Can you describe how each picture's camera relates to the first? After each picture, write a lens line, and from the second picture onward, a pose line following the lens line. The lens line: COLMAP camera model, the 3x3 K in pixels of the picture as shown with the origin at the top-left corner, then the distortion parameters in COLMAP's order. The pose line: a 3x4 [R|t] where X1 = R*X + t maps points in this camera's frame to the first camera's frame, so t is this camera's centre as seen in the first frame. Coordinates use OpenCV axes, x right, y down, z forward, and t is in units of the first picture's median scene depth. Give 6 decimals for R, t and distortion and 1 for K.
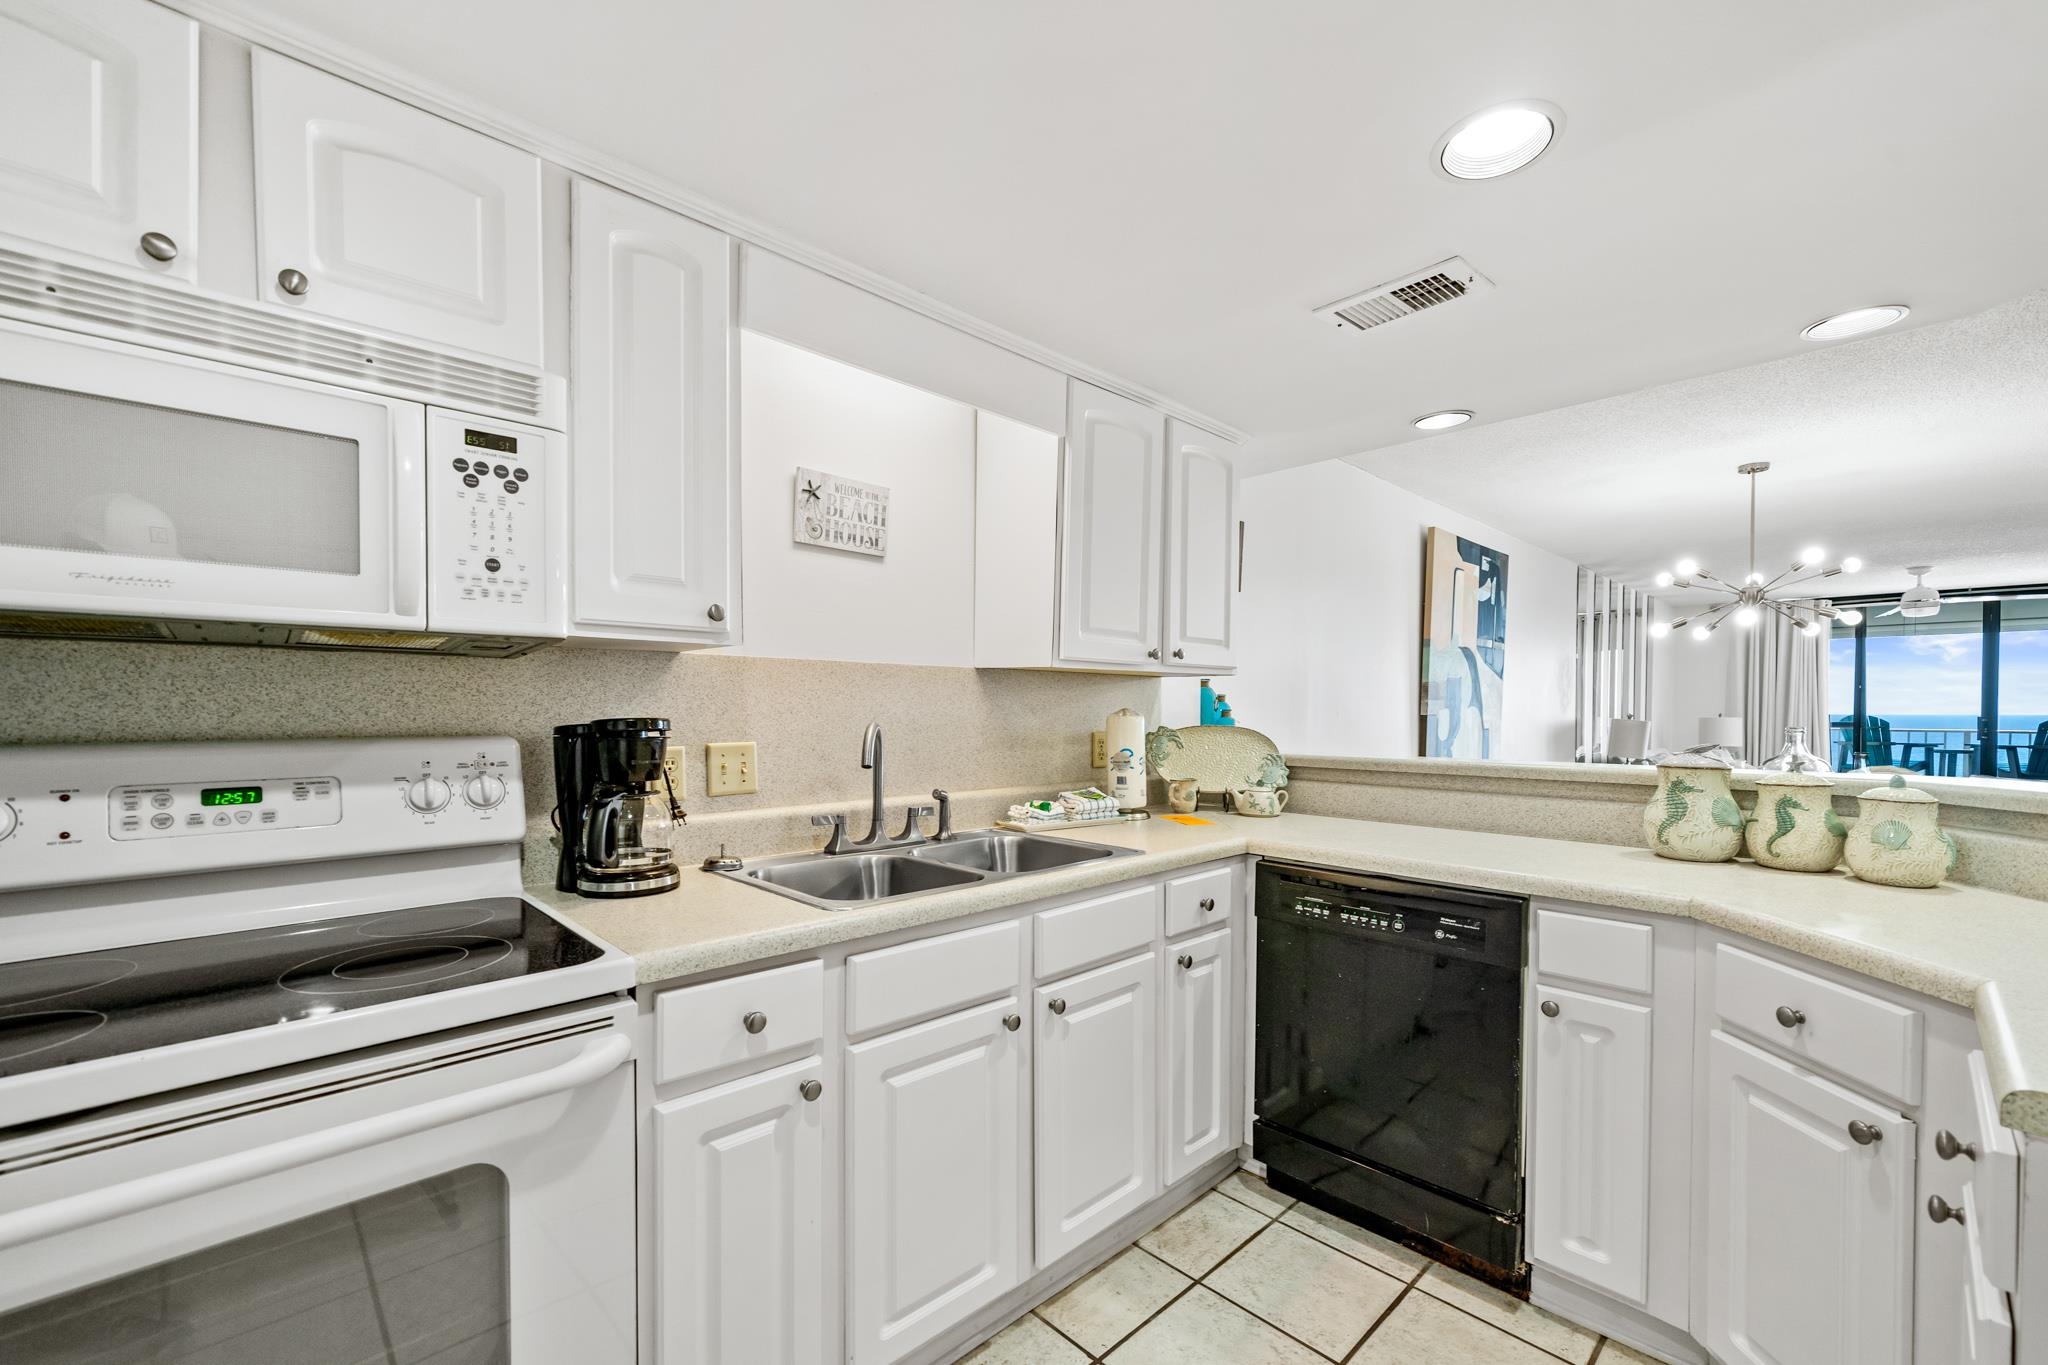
lens RADIAL K [[839.9, 0, 1028.1], [0, 839.9, 726.5], [0, 0, 1]] dist [-0.000666, -0.000107]
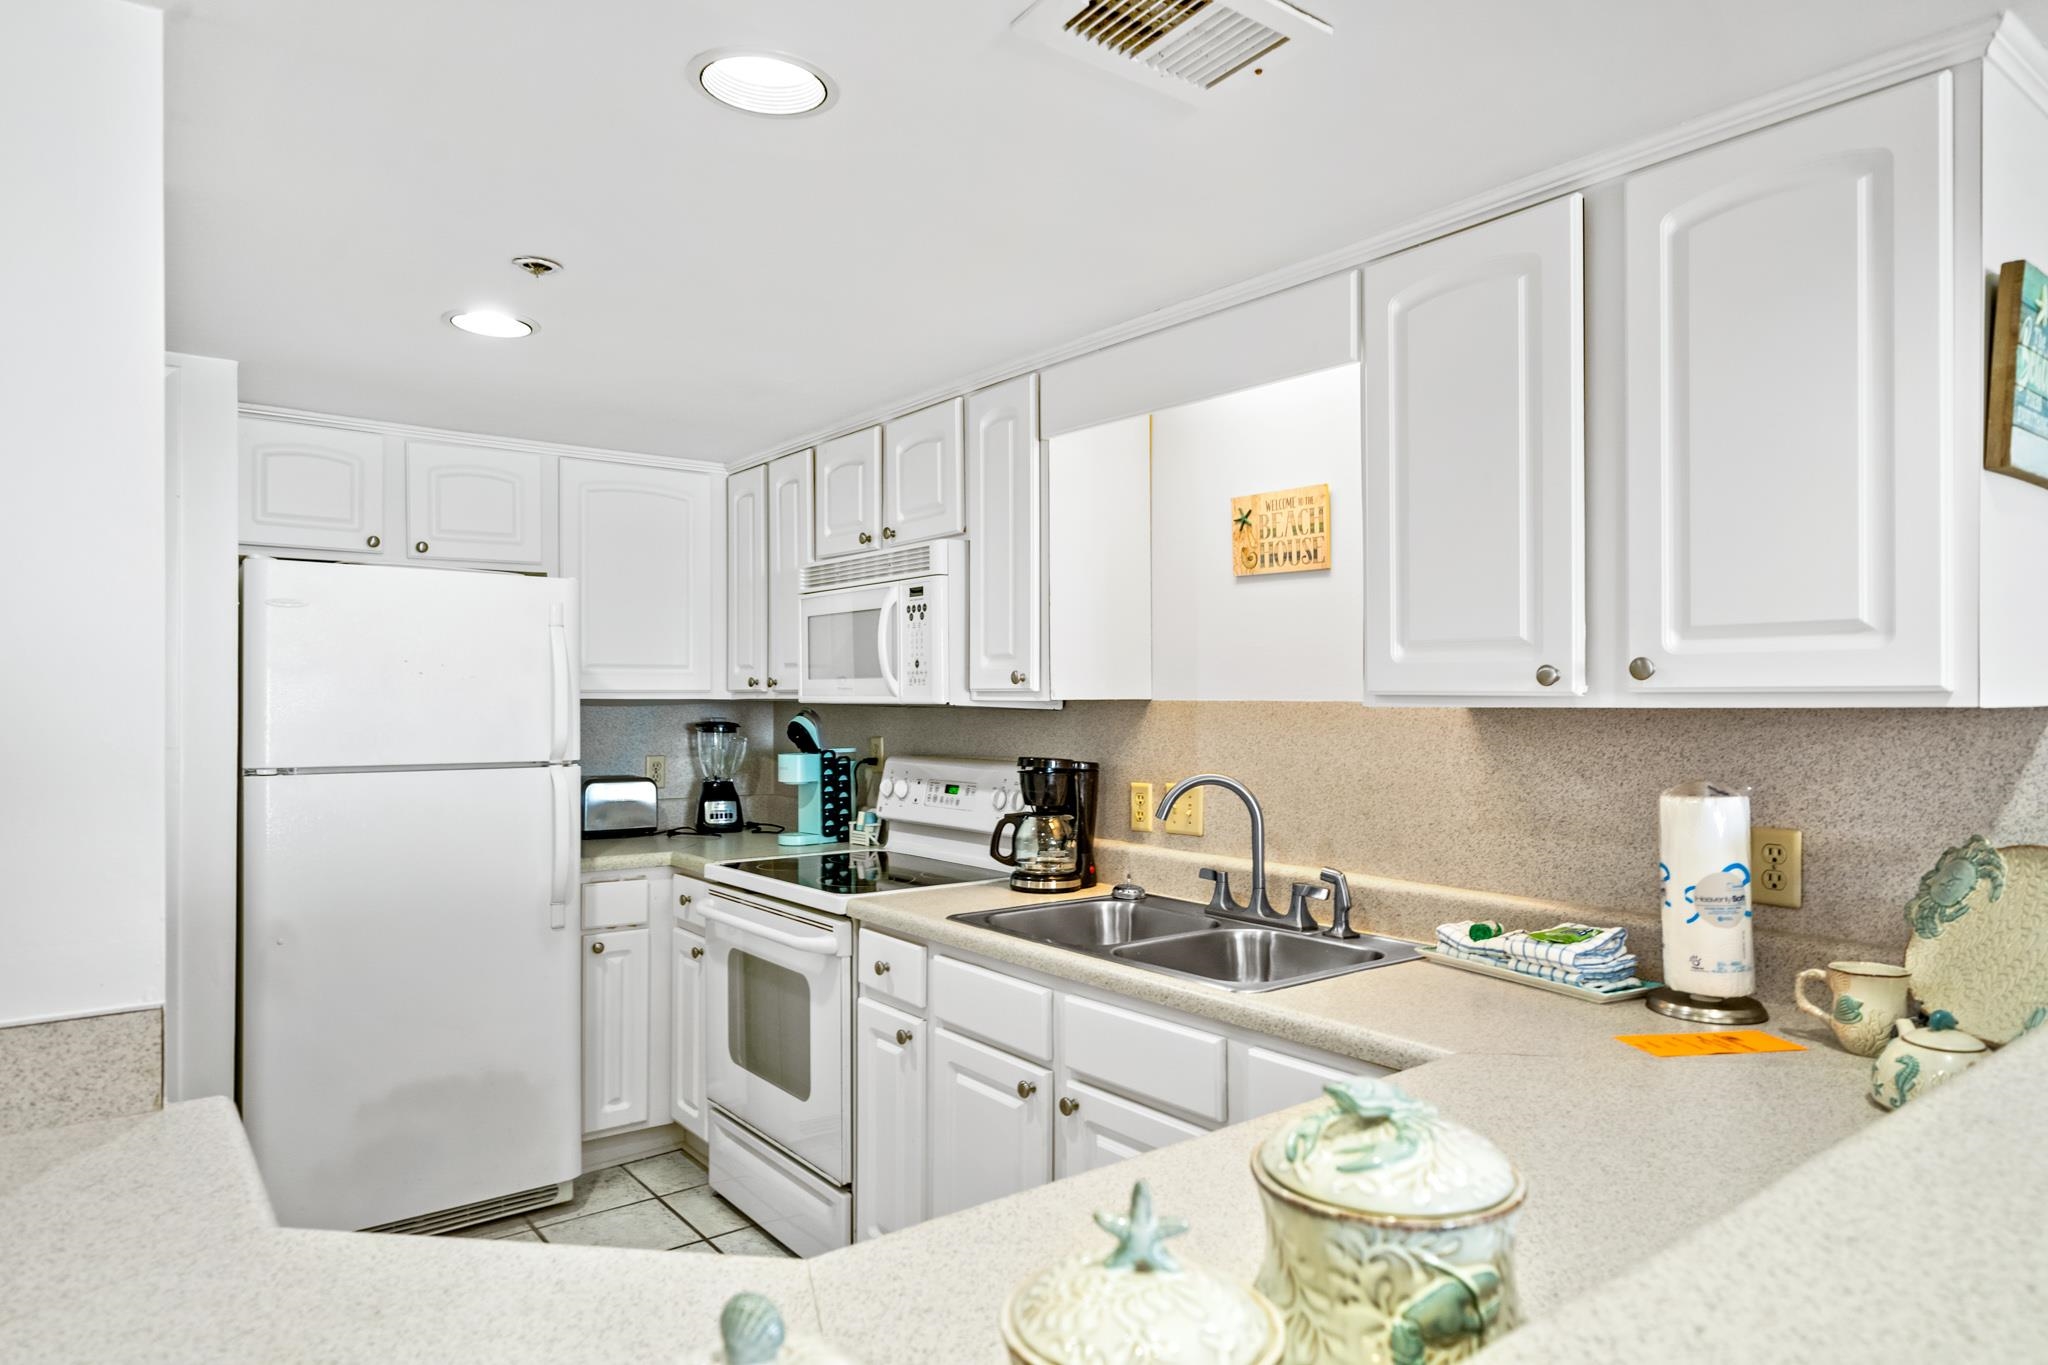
lens RADIAL K [[1220.4, 0, 1027.7], [0, 1220.4, 694.1], [0, 0, 1]] dist [0.002504, 0.000422]
pose [[-0.101418, -0.005833, -0.994827, 1.599781], [-0.021301, 0.999766, -0.003690, -0.113013], [0.994616, 0.020817, -0.101519, 1.314956]]
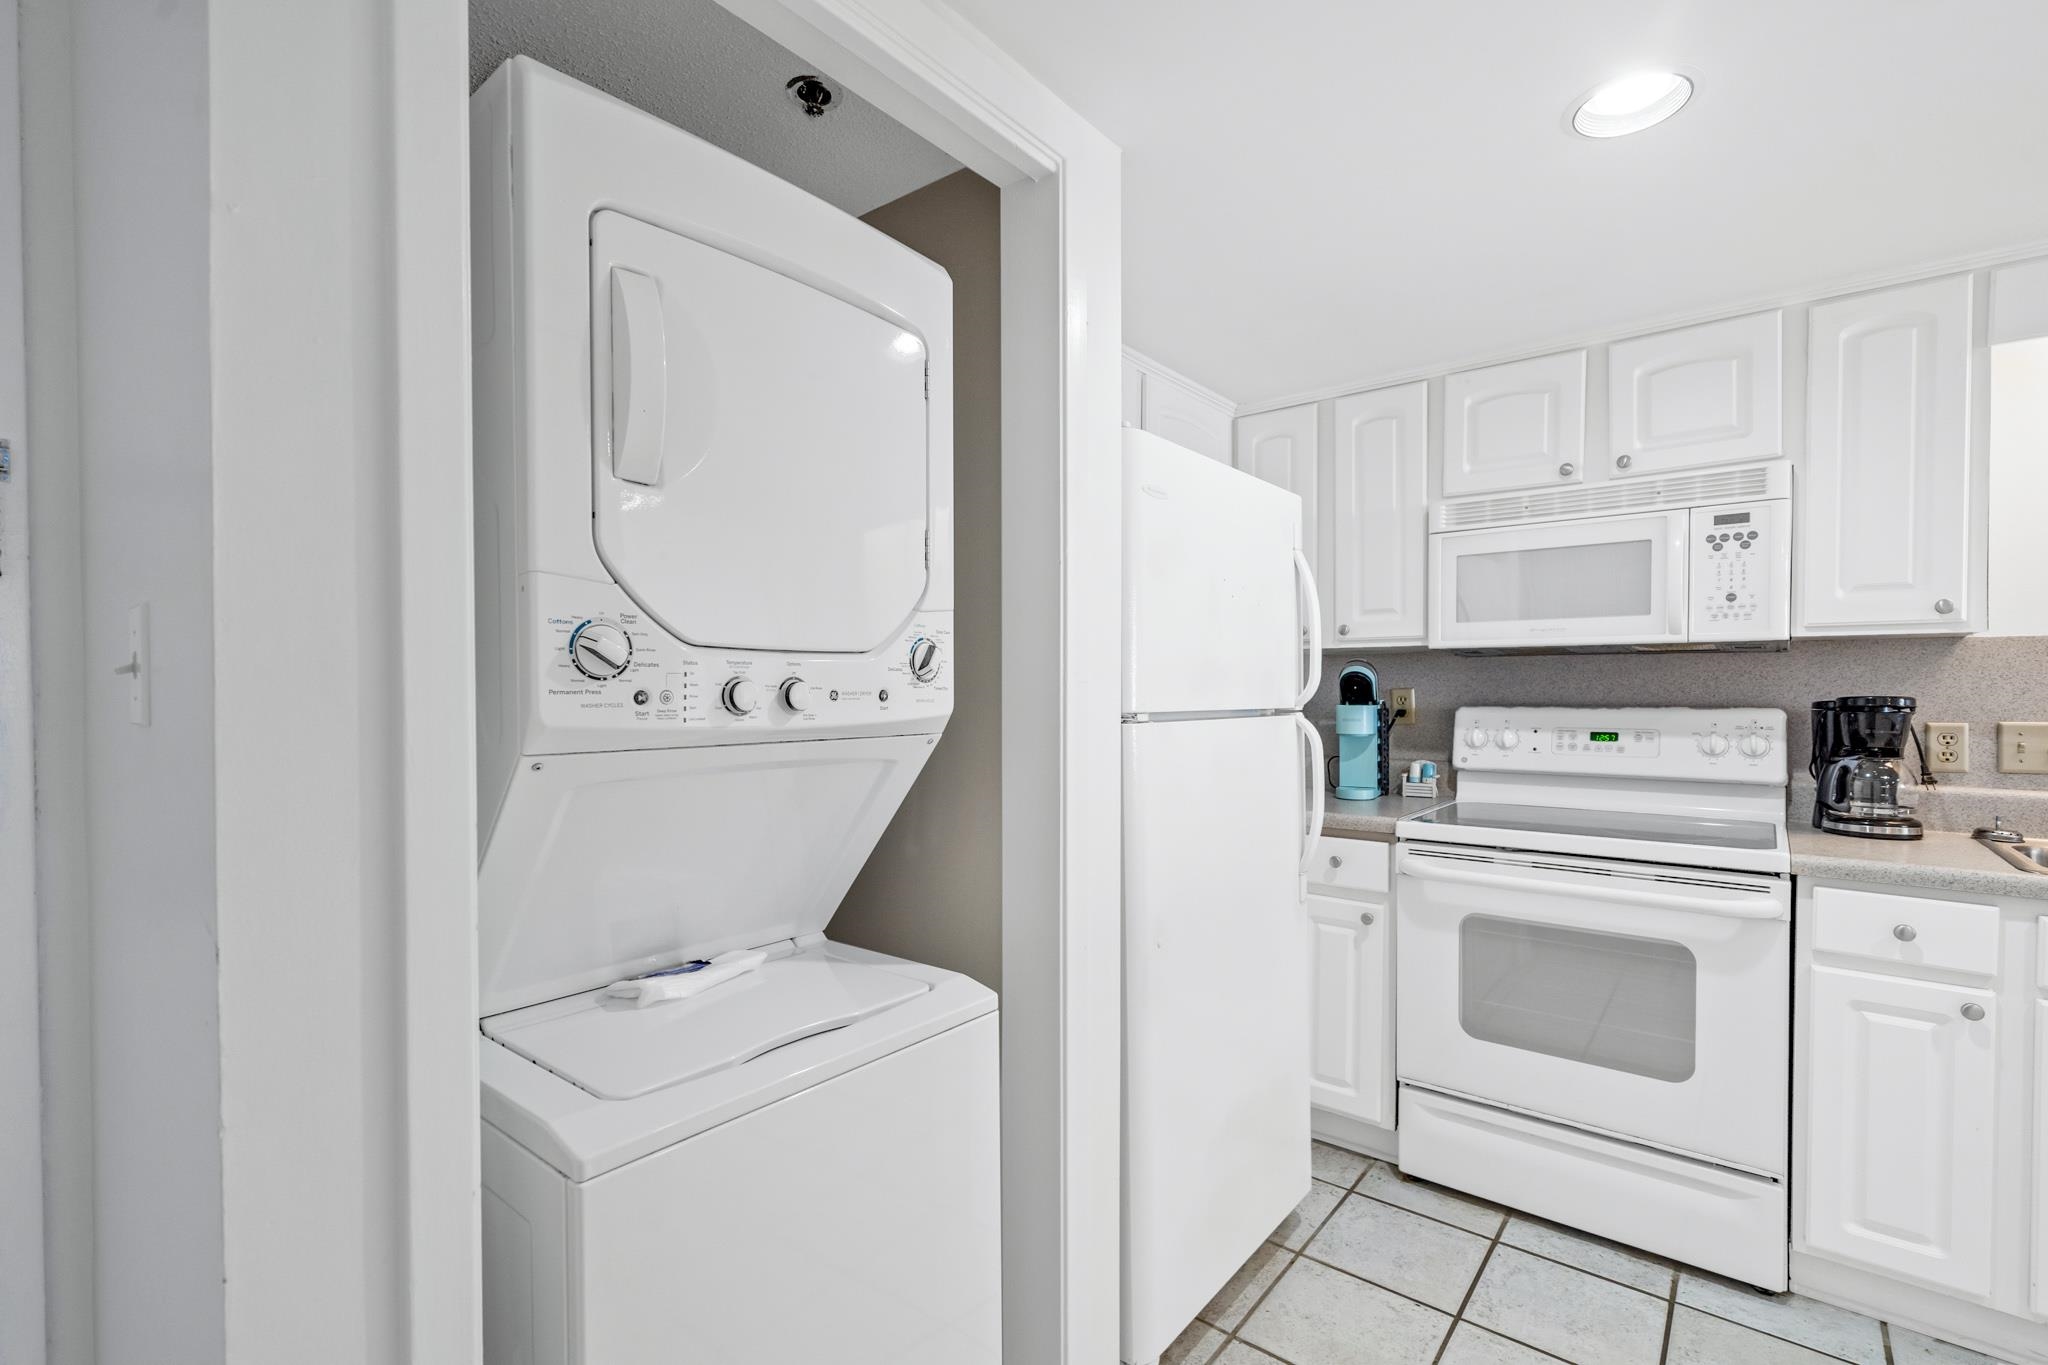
lens RADIAL K [[915.3, 0, 1022.8], [0, 915.3, 701.5], [0, 0, 1]] dist [0.000350, -0.000151]
pose [[0.125517, 0.013296, -0.992002, 0.798170], [-0.019252, 0.999755, 0.010964, 0.007899], [0.991905, 0.017722, 0.125742, -0.467222]]
